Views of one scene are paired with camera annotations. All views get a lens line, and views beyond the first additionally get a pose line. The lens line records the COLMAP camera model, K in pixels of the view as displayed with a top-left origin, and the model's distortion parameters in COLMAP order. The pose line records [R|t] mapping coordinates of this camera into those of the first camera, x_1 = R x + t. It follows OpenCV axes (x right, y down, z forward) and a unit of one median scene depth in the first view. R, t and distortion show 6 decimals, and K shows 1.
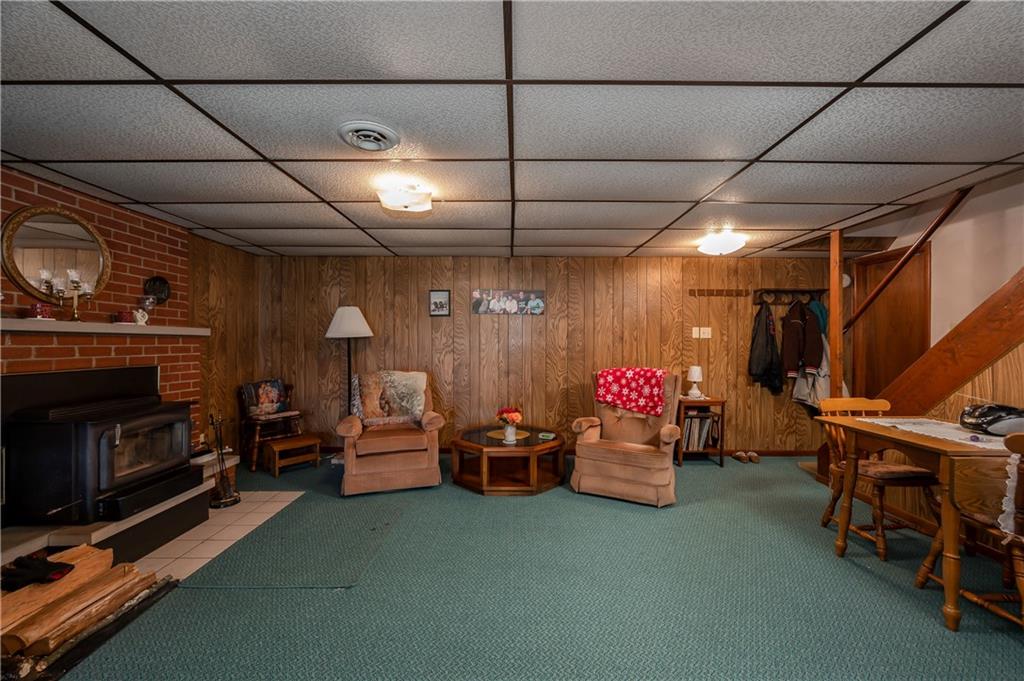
lens RADIAL K [[416.8, 0, 514.0], [0, 416.8, 341.3], [0, 0, 1]] dist [-0.000169, -0.000002]
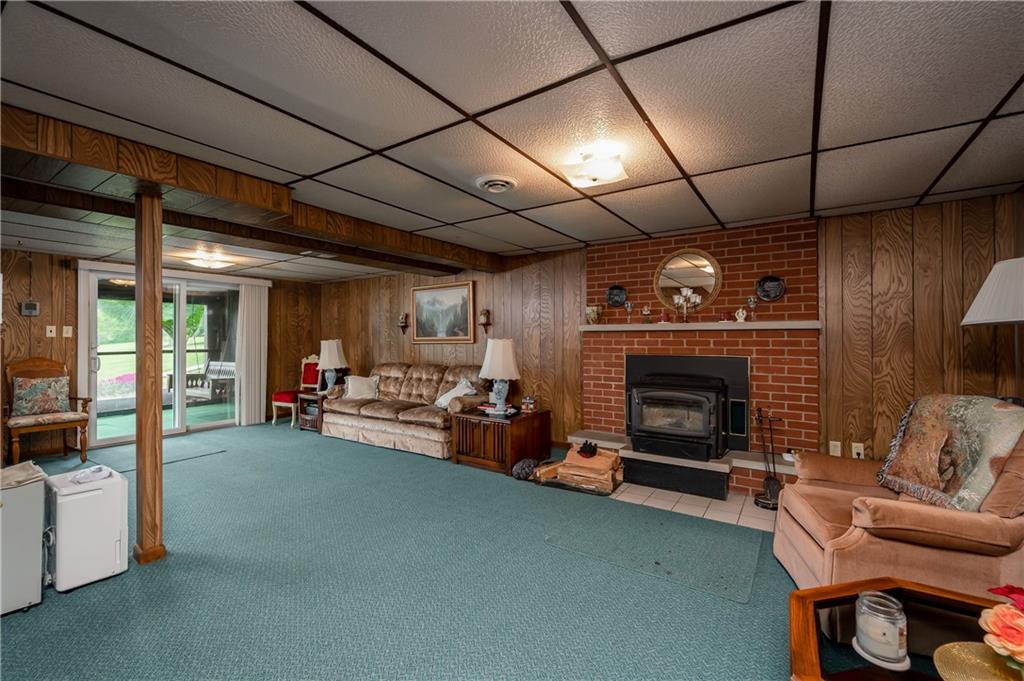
lens RADIAL K [[434.0, 0, 512.7], [0, 434.0, 334.8], [0, 0, 1]] dist [-0.000158, -0.000023]
pose [[-0.555976, -0.005504, -0.831180, 0.496088], [0.006516, 0.999918, -0.010981, 0.007240], [0.831173, -0.011521, -0.555895, 1.146958]]
